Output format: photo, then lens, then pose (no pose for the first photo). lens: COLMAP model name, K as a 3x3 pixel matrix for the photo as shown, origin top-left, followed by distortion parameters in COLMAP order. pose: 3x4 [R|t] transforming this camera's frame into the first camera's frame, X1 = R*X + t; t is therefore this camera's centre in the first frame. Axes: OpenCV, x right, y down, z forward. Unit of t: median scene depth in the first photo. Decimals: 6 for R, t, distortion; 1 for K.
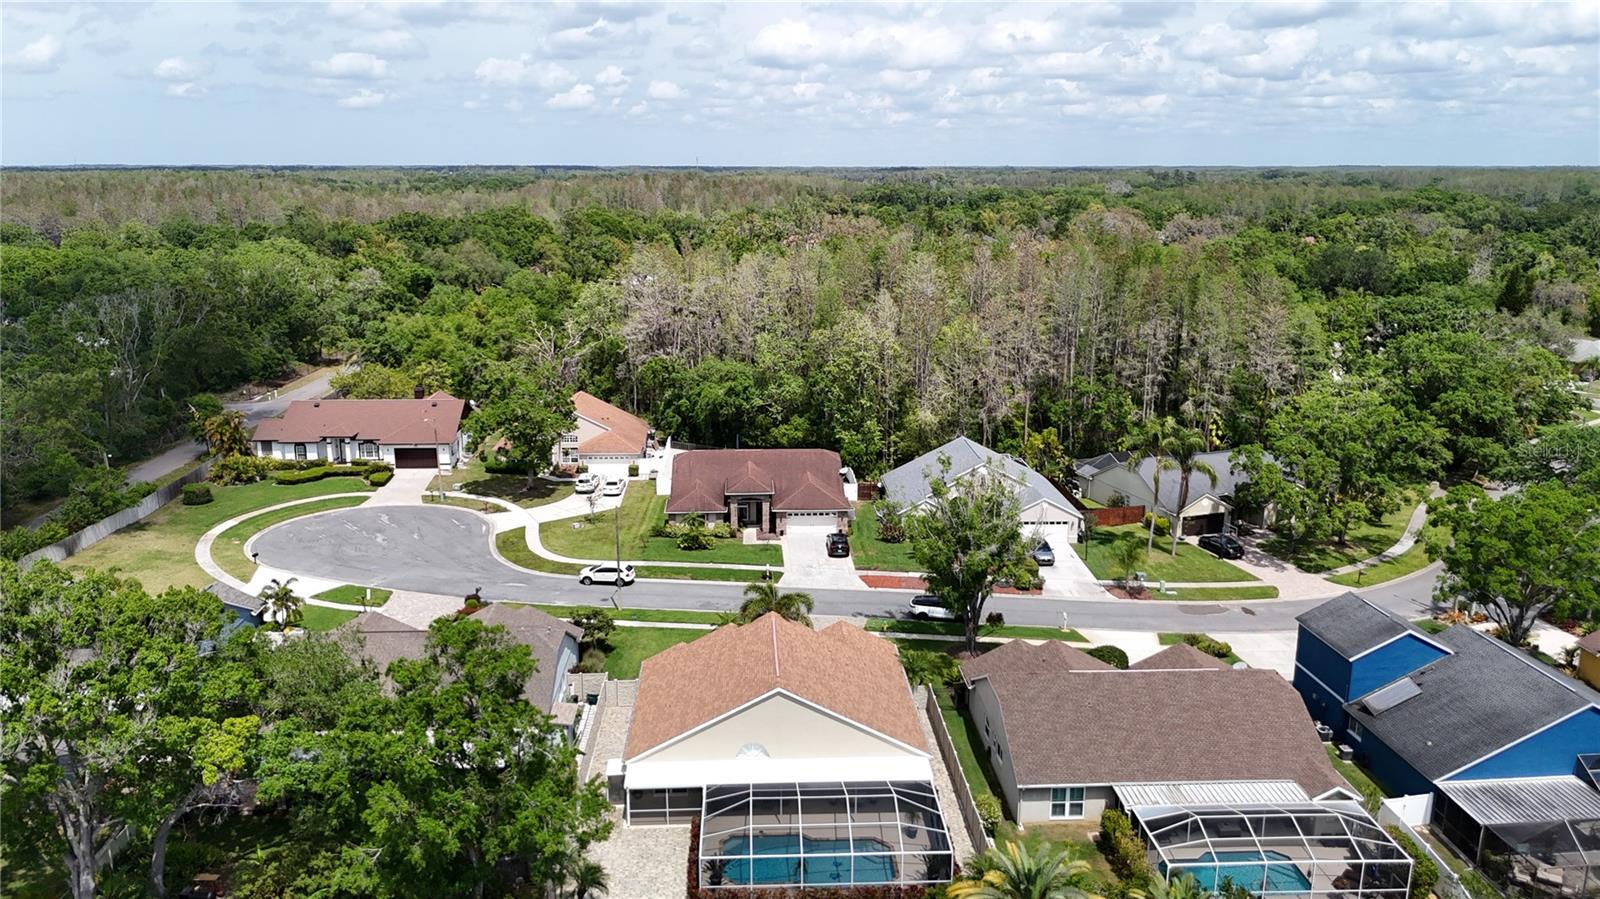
lens RADIAL K [[1181.2, 0, 800.0], [0, 1181.2, 449.5], [0, 0, 1]] dist [0.066348, -0.060846]
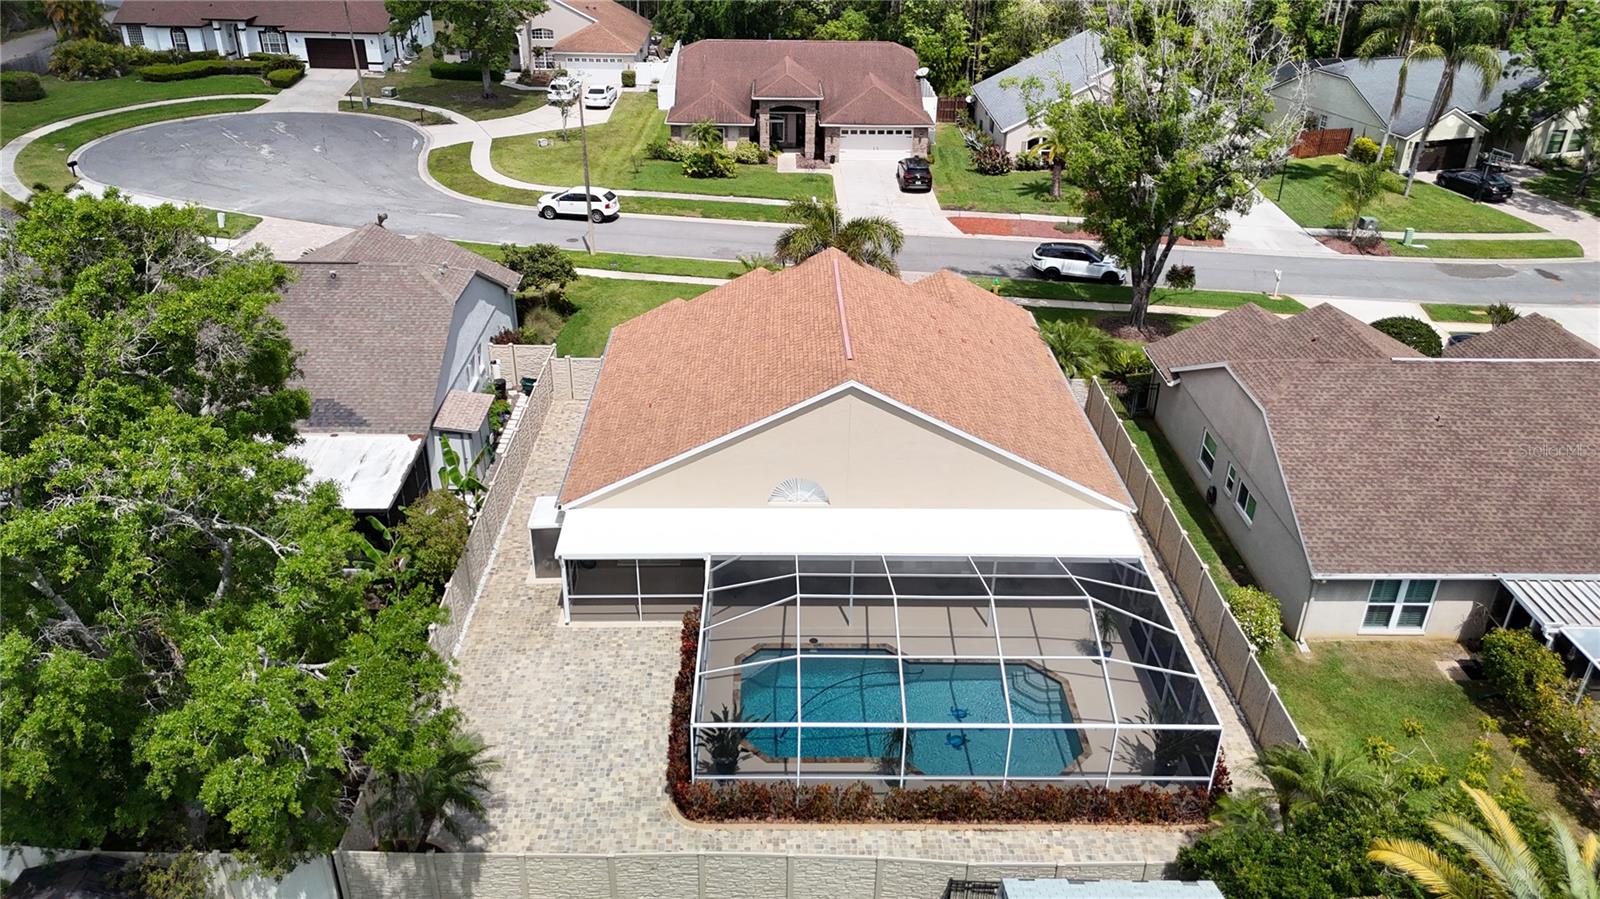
lens RADIAL K [[1180.5, 0, 800.0], [0, 1180.5, 449.5], [0, 0, 1]] dist [0.200050, -0.288832]
pose [[0.999457, 0.026543, -0.019500, -0.017956], [-0.020539, 0.965128, 0.260973, 0.057837], [0.025747, -0.260431, 0.965149, 0.296441]]
